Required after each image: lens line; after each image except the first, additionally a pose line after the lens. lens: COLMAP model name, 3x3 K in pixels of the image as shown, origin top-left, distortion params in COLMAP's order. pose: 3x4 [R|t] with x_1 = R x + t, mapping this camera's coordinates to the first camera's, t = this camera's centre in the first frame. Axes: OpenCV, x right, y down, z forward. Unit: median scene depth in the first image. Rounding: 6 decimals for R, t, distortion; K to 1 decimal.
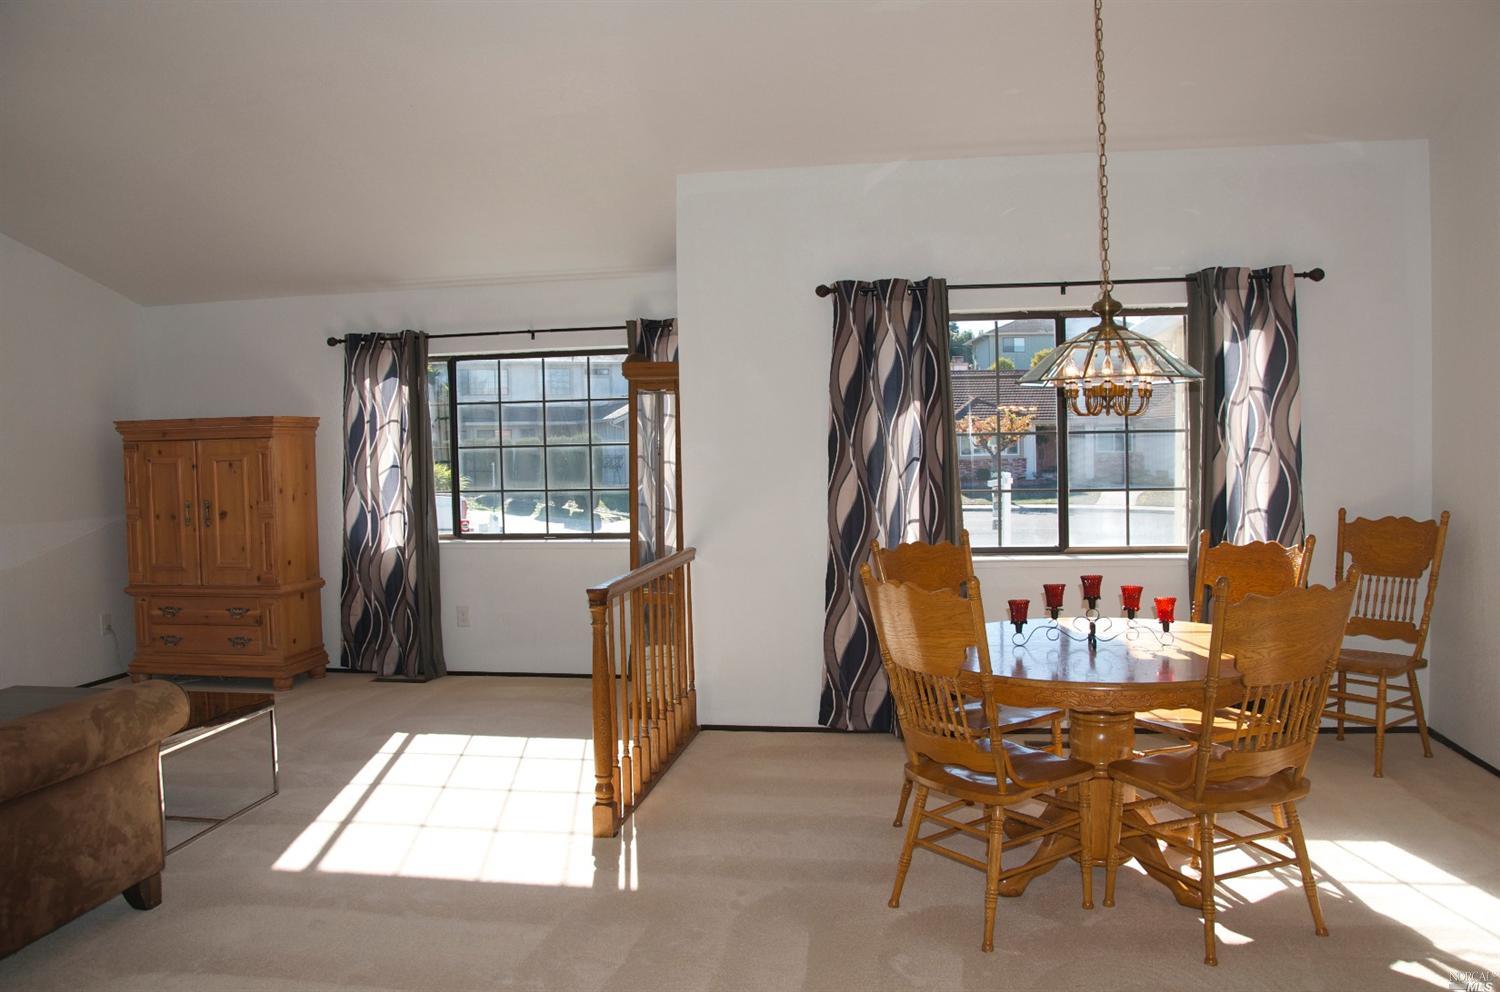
lens RADIAL K [[1177.3, 0, 752.6], [0, 1177.3, 497.7], [0, 0, 1]] dist [-0.148269, 0.096815]
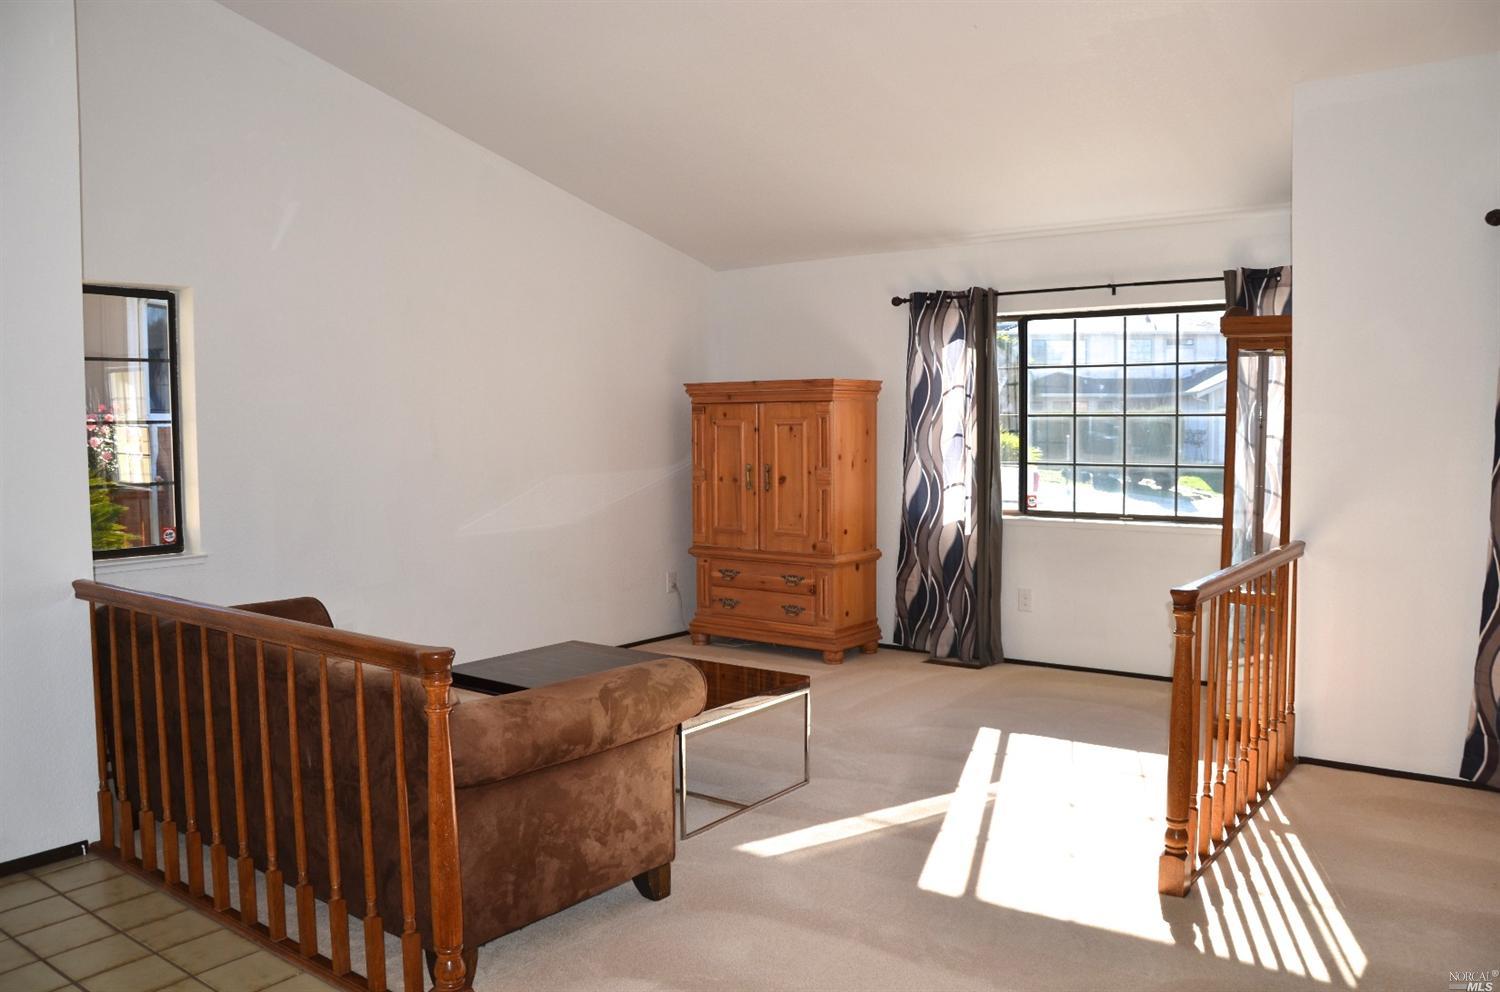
lens RADIAL K [[1177.3, 0, 746.9], [0, 1177.3, 499.5], [0, 0, 1]] dist [-0.148269, 0.096815]
pose [[0.883279, 0.043956, -0.466784, -0.018495], [-0.032123, 0.998930, 0.033281, -0.000716], [0.467747, -0.014402, 0.883745, 0.096617]]
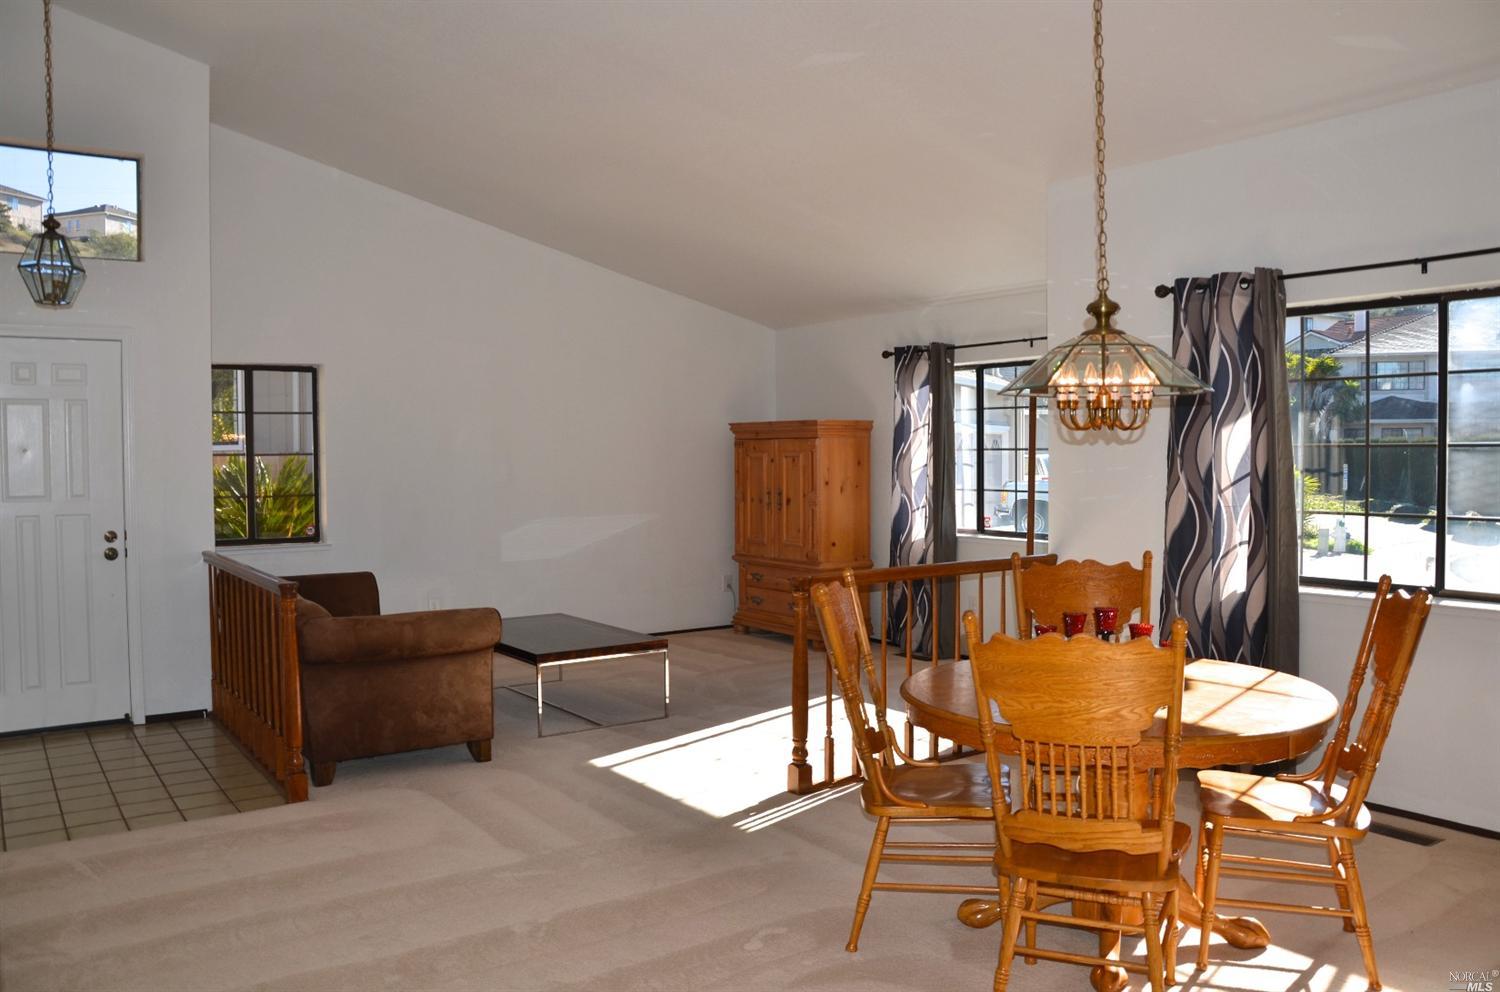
lens RADIAL K [[1177.3, 0, 718.4], [0, 1177.3, 499.1], [0, 0, 1]] dist [-0.148269, 0.096815]
pose [[0.688991, 0.045186, -0.723360, 0.389872], [-0.040293, 0.998899, 0.024019, -0.014234], [0.723649, 0.012598, 0.690053, 0.087465]]
